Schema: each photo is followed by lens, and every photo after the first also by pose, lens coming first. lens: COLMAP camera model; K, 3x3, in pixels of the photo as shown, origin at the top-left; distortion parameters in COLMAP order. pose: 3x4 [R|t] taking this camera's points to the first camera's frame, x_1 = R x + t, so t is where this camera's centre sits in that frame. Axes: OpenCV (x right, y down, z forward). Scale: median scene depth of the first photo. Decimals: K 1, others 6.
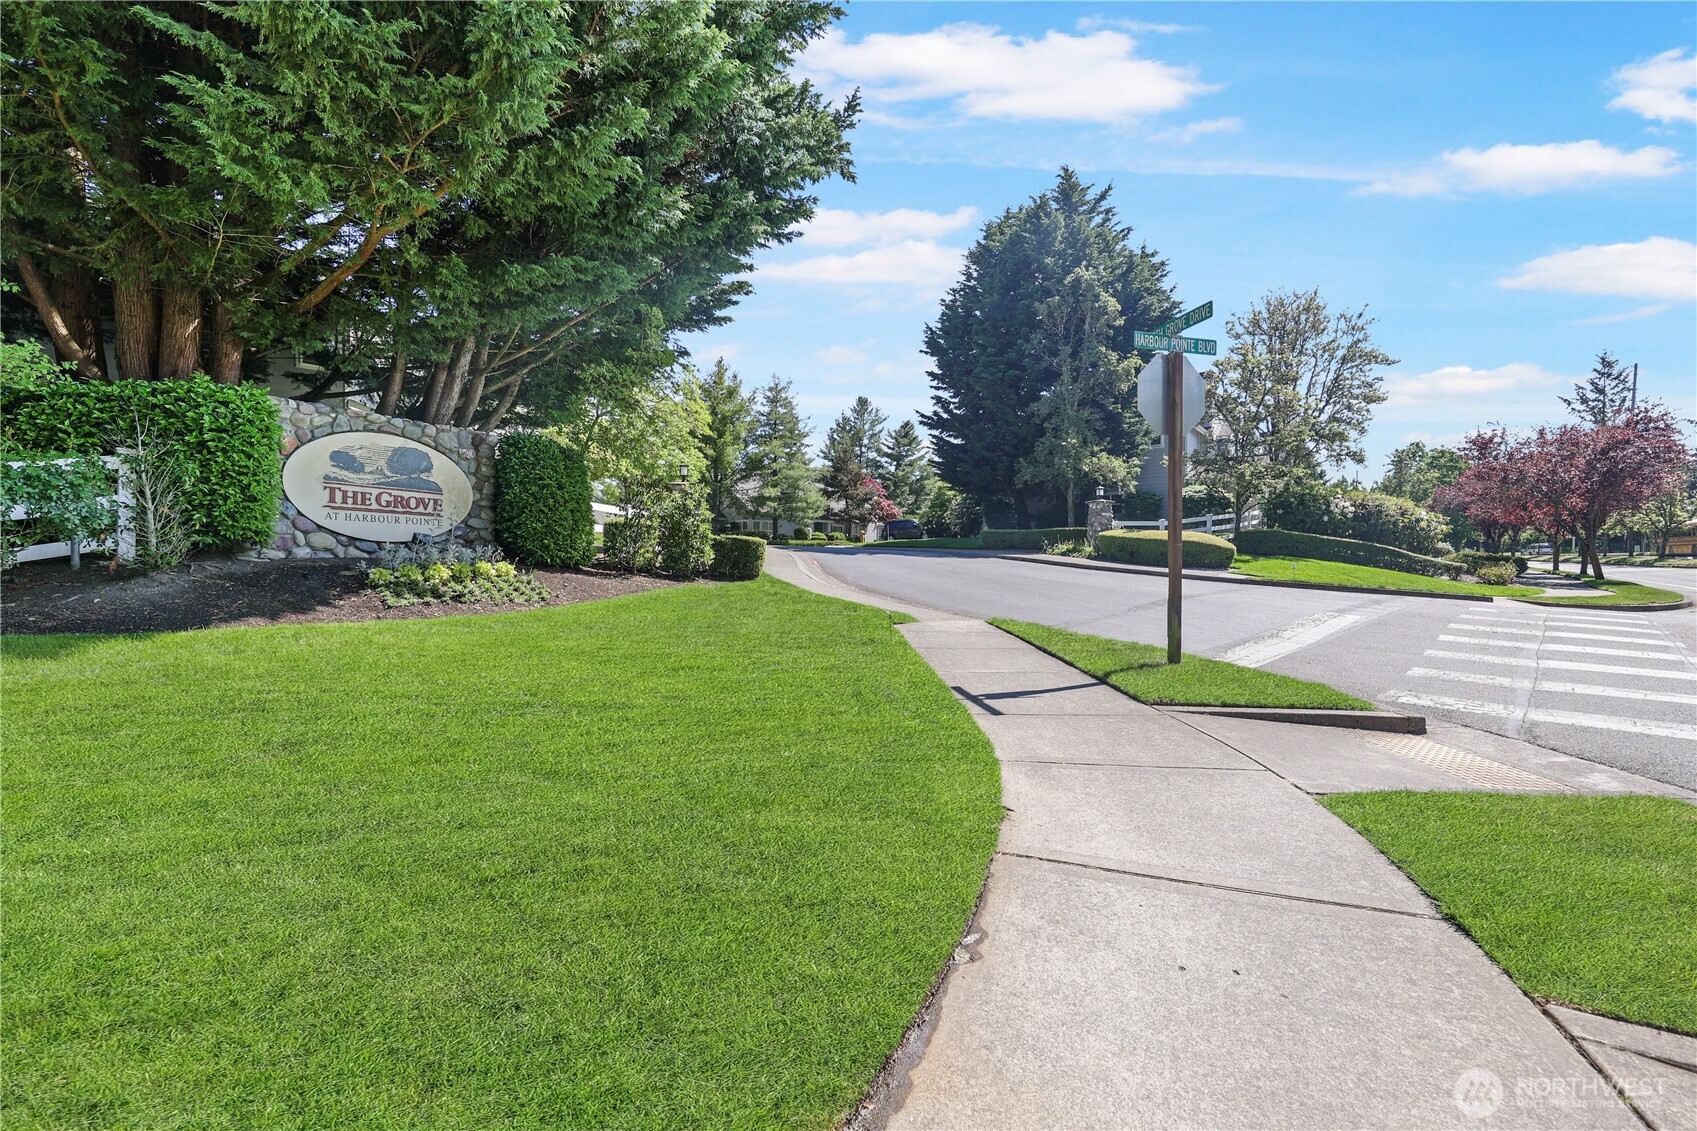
lens RADIAL K [[694.8, 0, 845.2], [0, 694.8, 557.5], [0, 0, 1]] dist [0.002993, -0.002088]
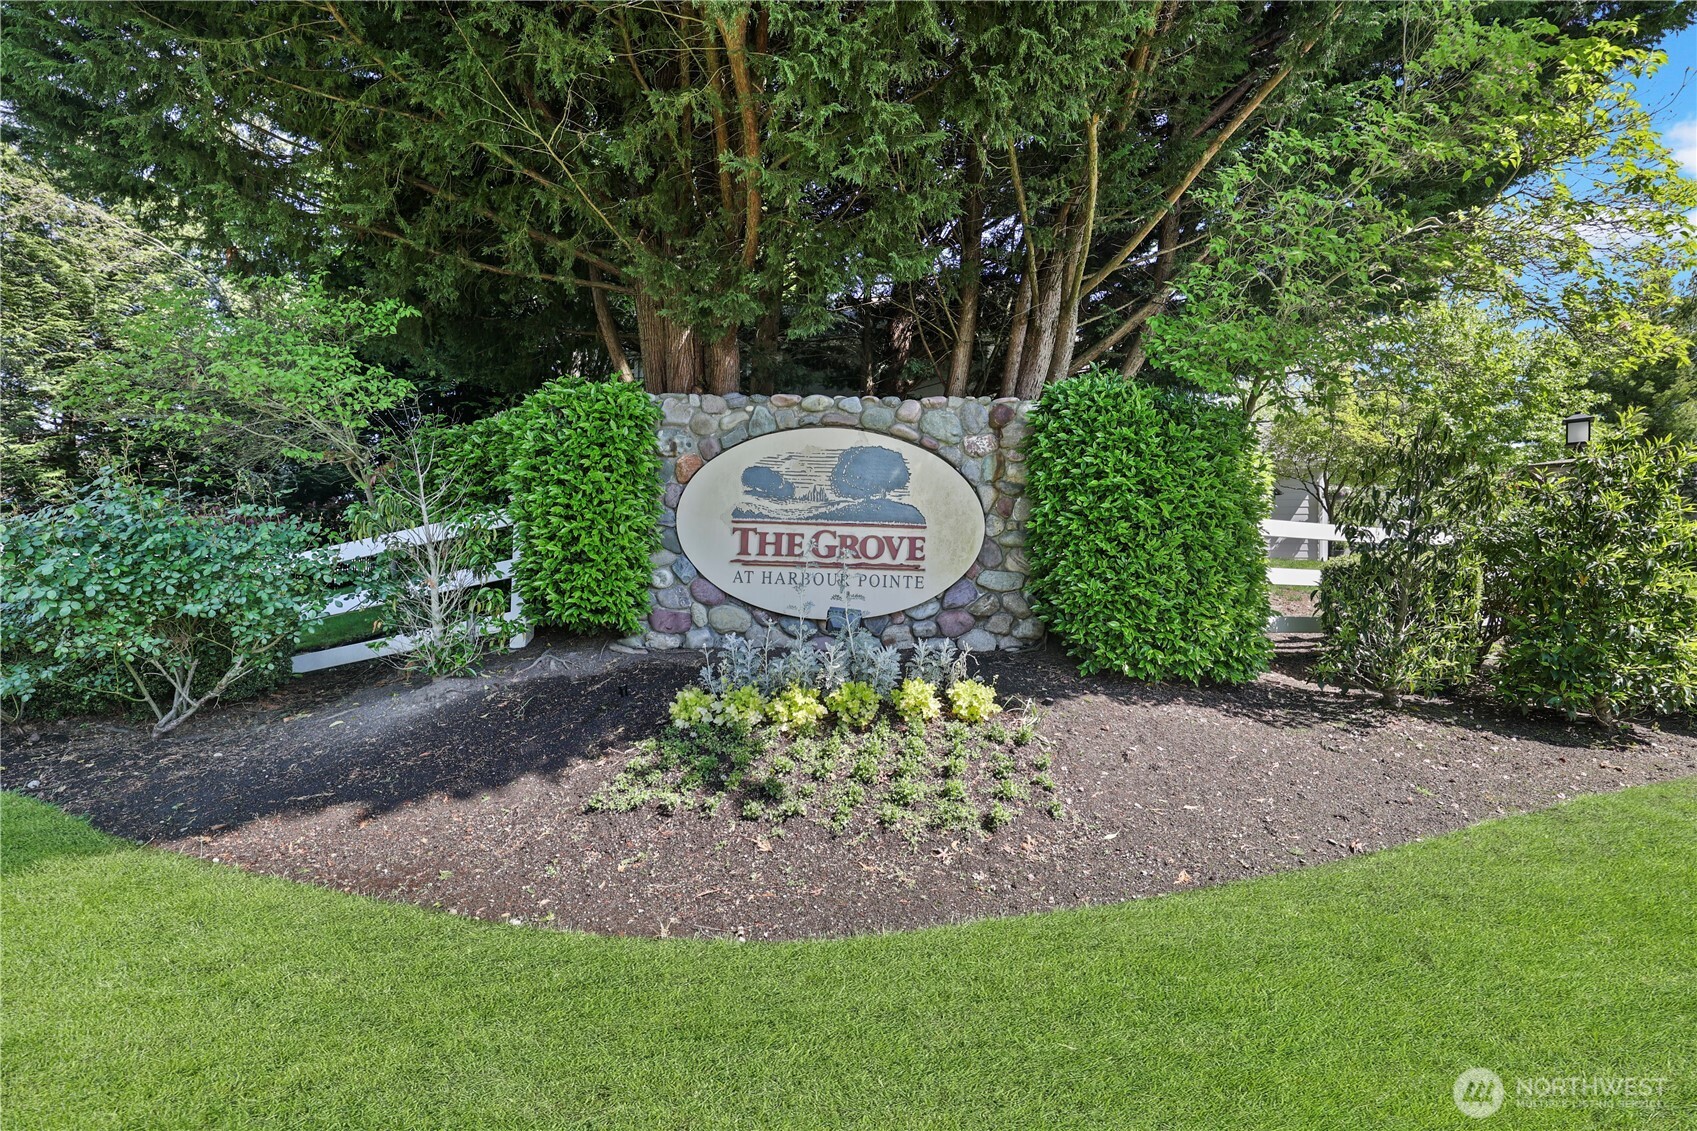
lens RADIAL K [[694.8, 0, 841.9], [0, 694.8, 562.6], [0, 0, 1]] dist [0.002993, -0.002088]
pose [[0.506361, -0.022035, -0.862040, -0.170776], [-0.008312, 0.999502, -0.030430, -0.050706], [0.862282, 0.022574, 0.505925, 0.717797]]
